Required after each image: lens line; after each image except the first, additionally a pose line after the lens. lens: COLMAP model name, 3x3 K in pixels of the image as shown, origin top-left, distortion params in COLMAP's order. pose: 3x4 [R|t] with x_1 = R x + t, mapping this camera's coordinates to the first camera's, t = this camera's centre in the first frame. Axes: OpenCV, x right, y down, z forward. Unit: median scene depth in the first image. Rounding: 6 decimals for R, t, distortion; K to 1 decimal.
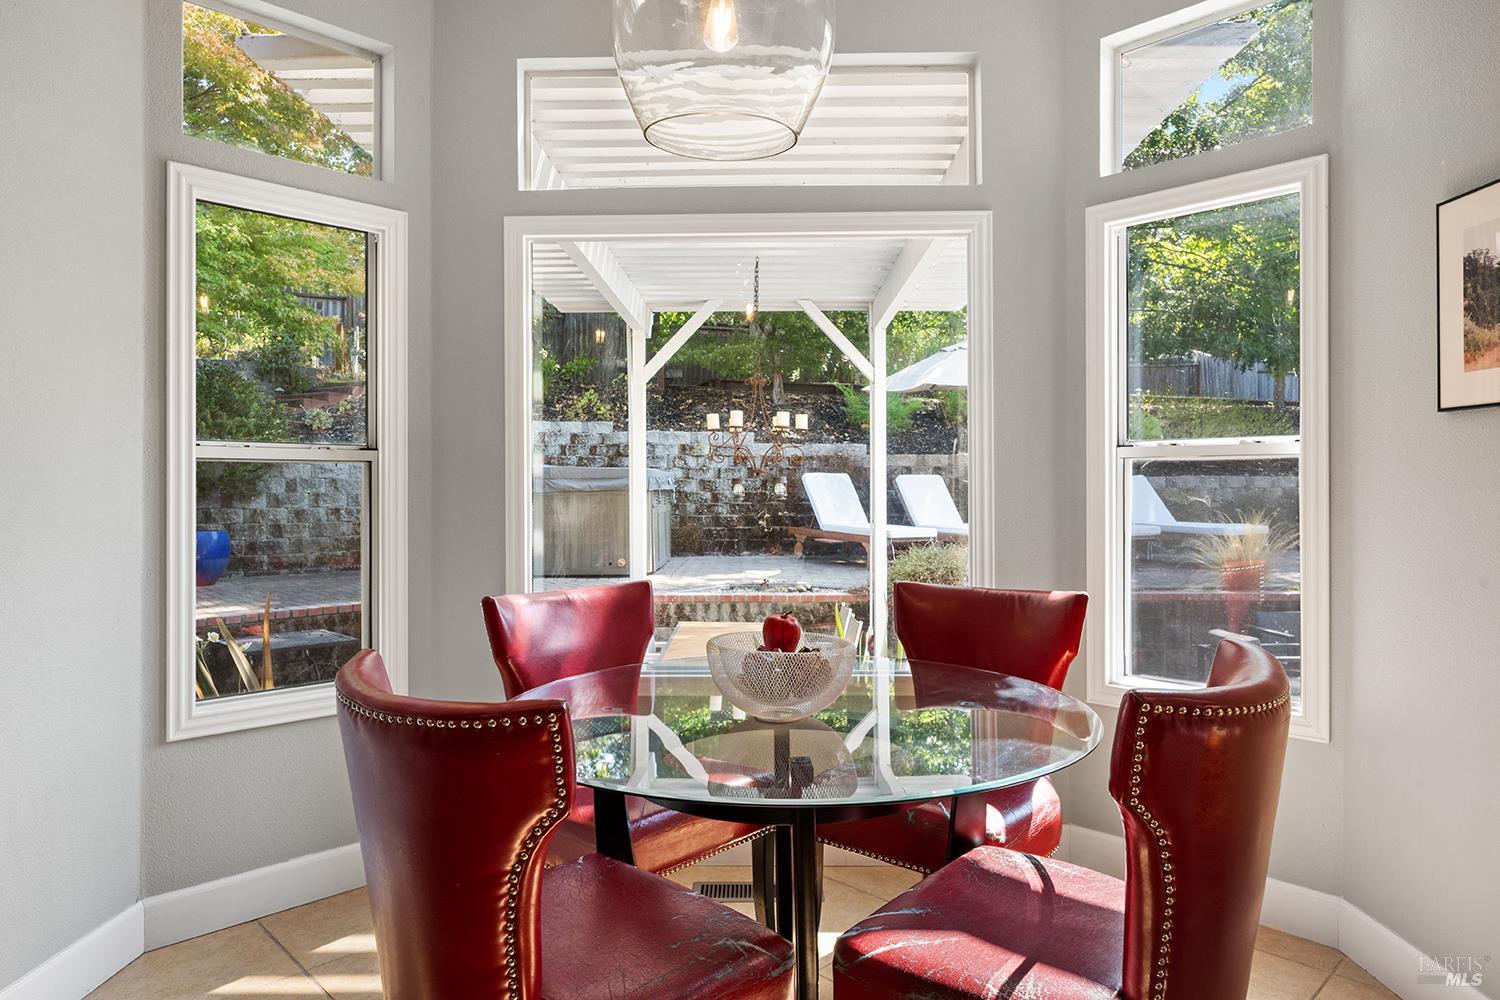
lens RADIAL K [[917.2, 0, 750.0], [0, 917.2, 500.0], [0, 0, 1]] dist [0.000015, -0.000086]
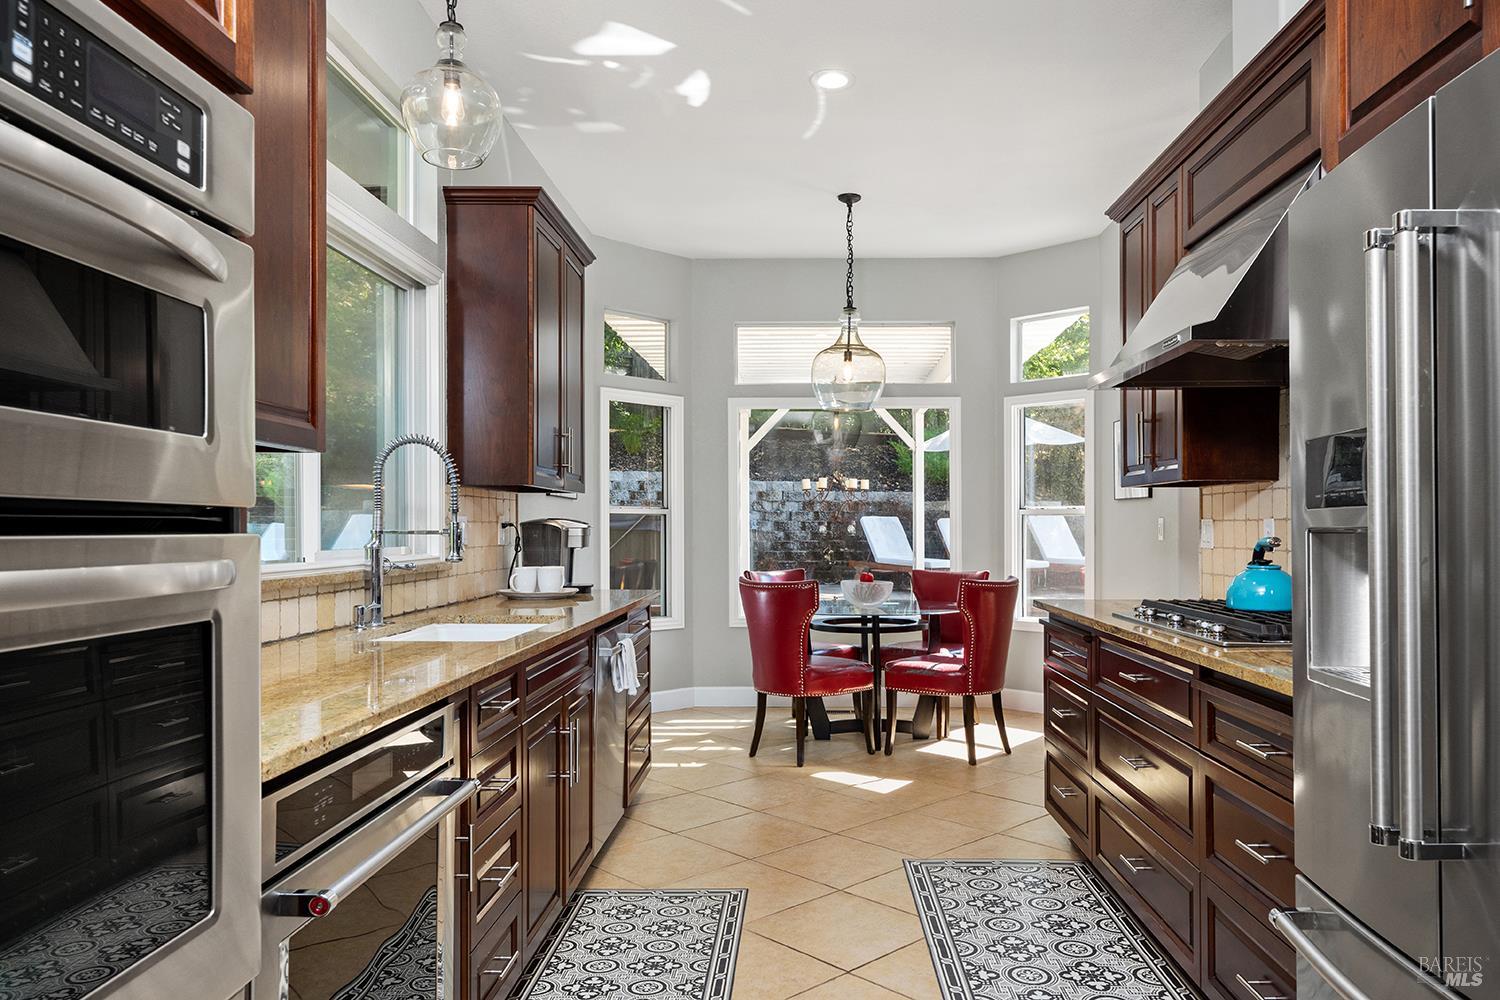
lens RADIAL K [[1032.5, 0, 750.0], [0, 1032.5, 500.0], [0, 0, 1]] dist [-0.003211, -0.000247]
pose [[0.999158, 0.004331, -0.040798, -0.039792], [-0.005999, 0.999147, -0.040865, 0.007122], [0.040586, 0.041075, 0.998331, -0.444714]]
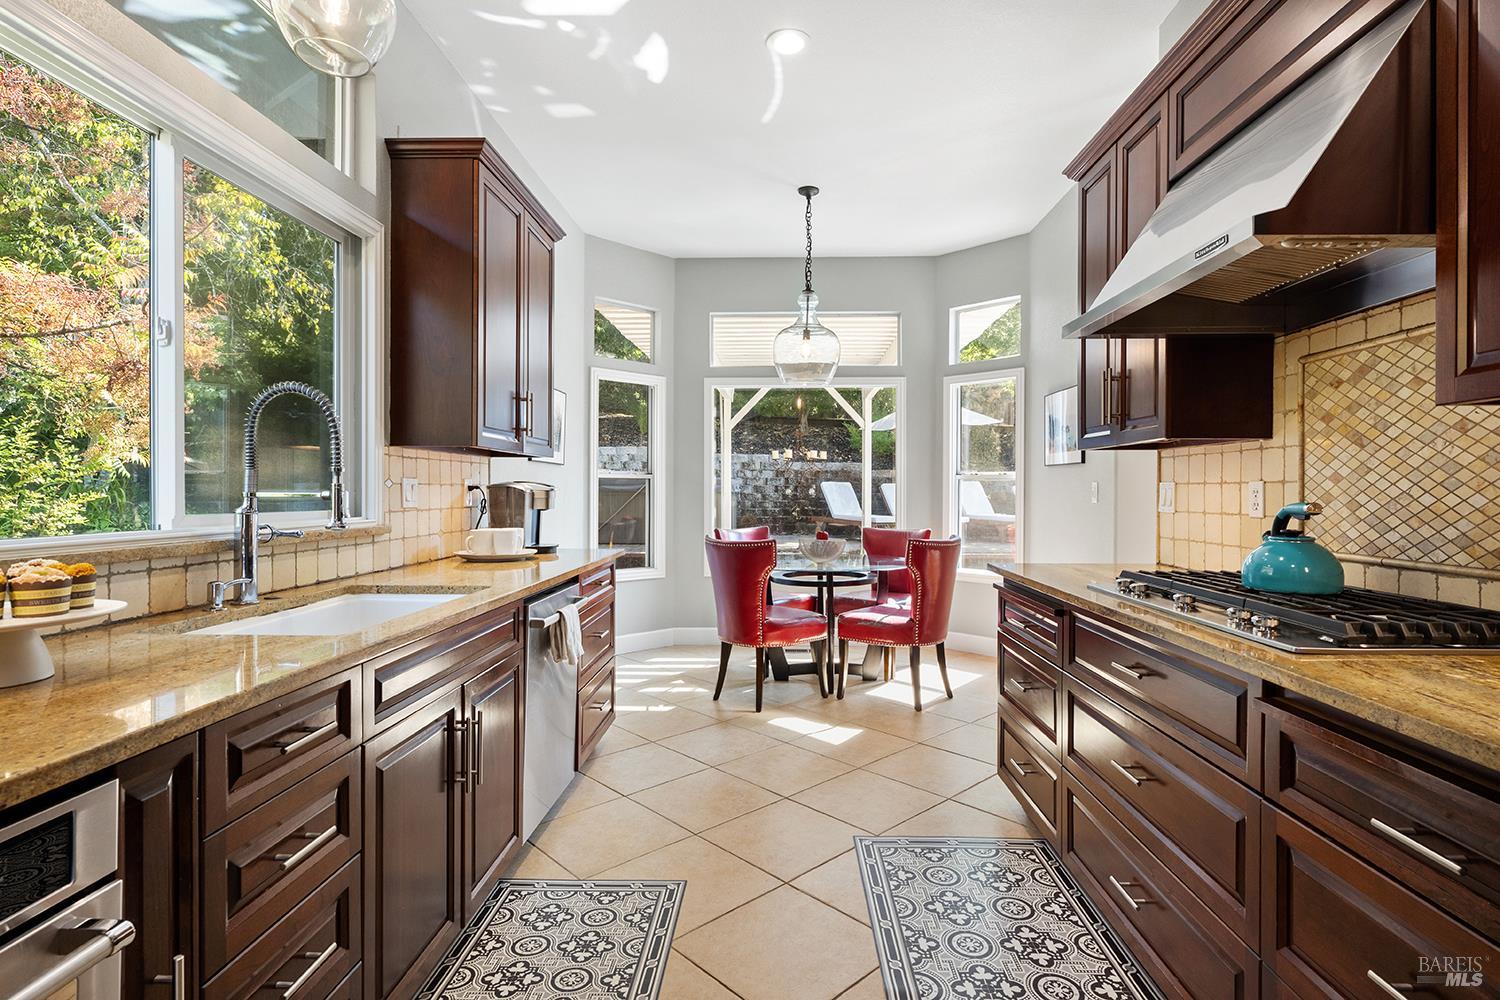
lens RADIAL K [[741.9, 0, 750.0], [0, 741.9, 500.0], [0, 0, 1]] dist [-0.002811, -0.000251]
pose [[0.999462, 0.006823, -0.032092, -0.026536], [-0.006877, 0.999975, -0.001574, 0.005181], [0.032080, 0.001794, 0.999484, -0.310507]]
